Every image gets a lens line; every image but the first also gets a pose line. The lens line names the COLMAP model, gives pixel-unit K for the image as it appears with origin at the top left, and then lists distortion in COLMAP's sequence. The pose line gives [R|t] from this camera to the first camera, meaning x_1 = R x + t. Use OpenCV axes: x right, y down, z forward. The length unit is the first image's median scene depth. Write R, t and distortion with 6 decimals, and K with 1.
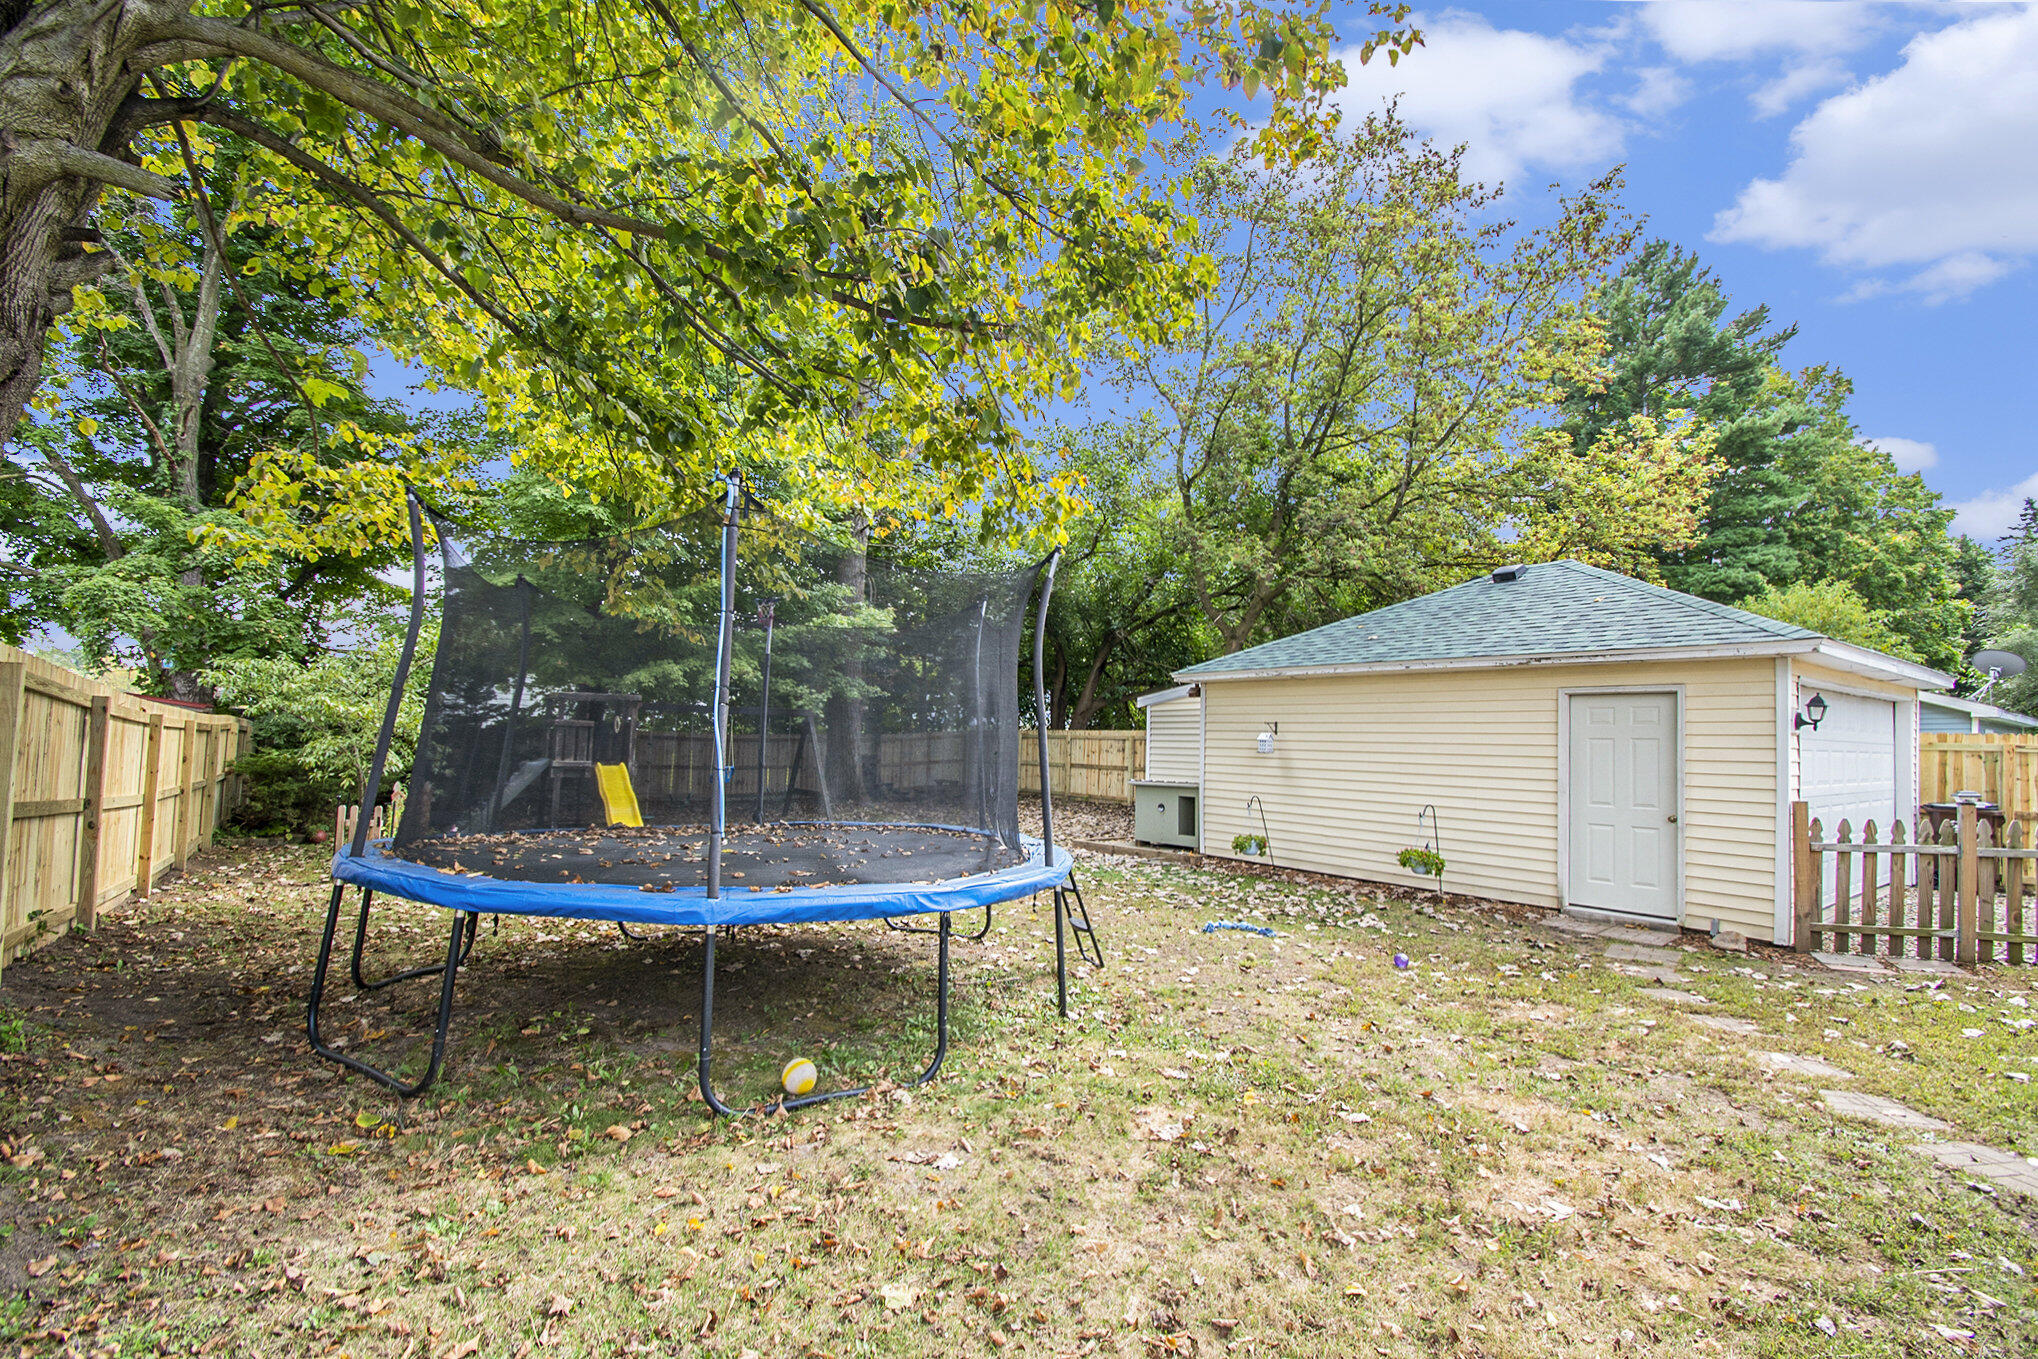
lens RADIAL K [[882.9, 0, 963.0], [0, 882.9, 706.0], [0, 0, 1]] dist [-0.030487, -0.006144]
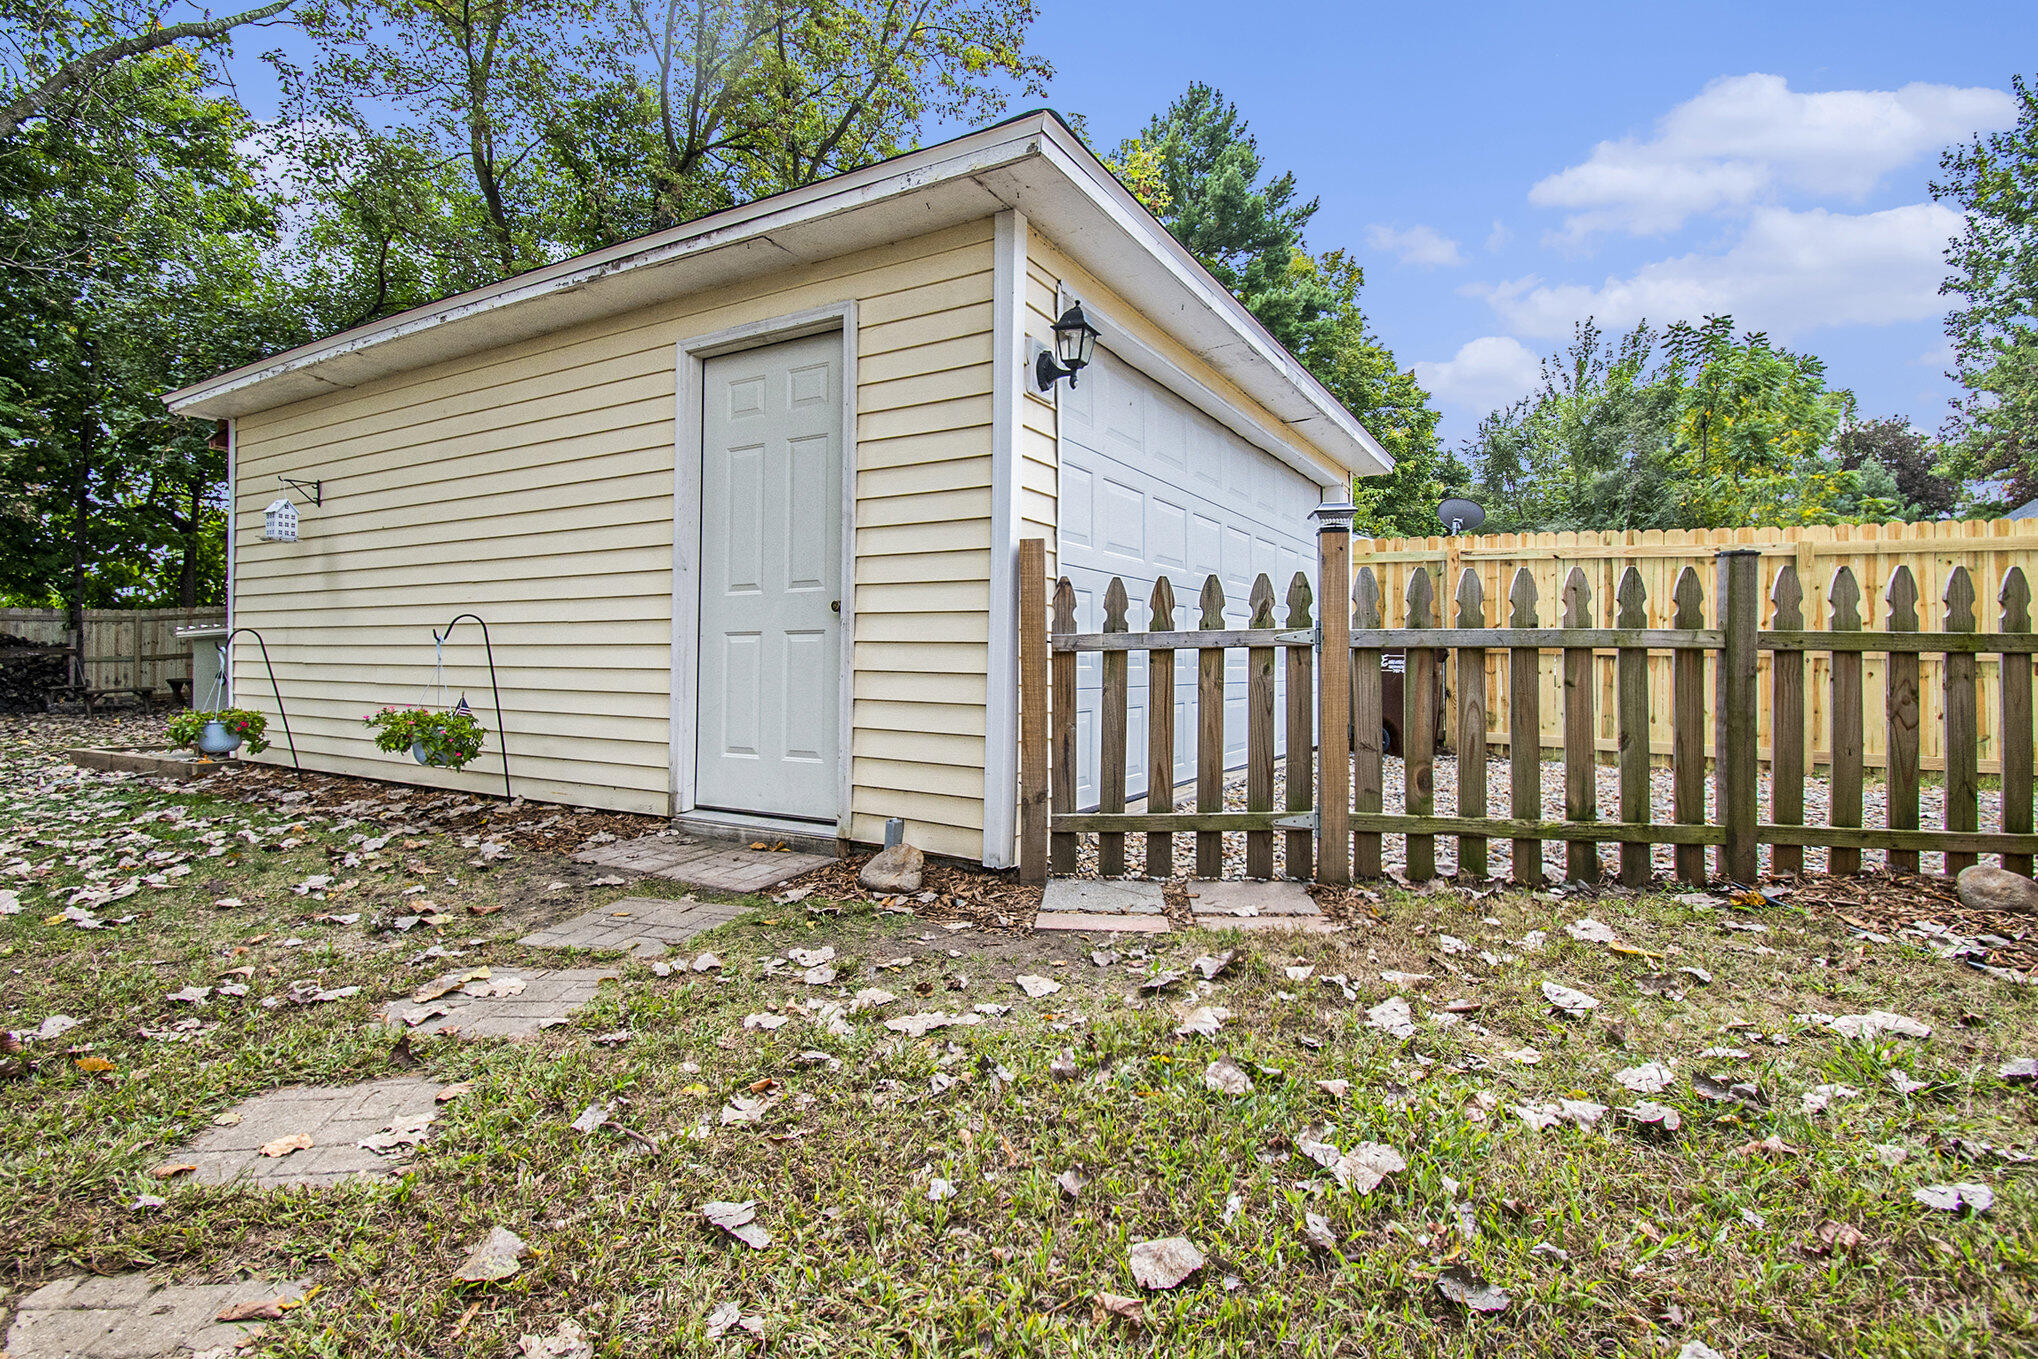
lens RADIAL K [[945.8, 0, 1020.8], [0, 945.8, 638.8], [0, 0, 1]] dist [0.000304, 0.000108]
pose [[0.899448, -0.013309, 0.436826, 0.702529], [-0.001684, 0.999423, 0.033917, 0.134138], [-0.437026, -0.031242, 0.898906, 0.517173]]
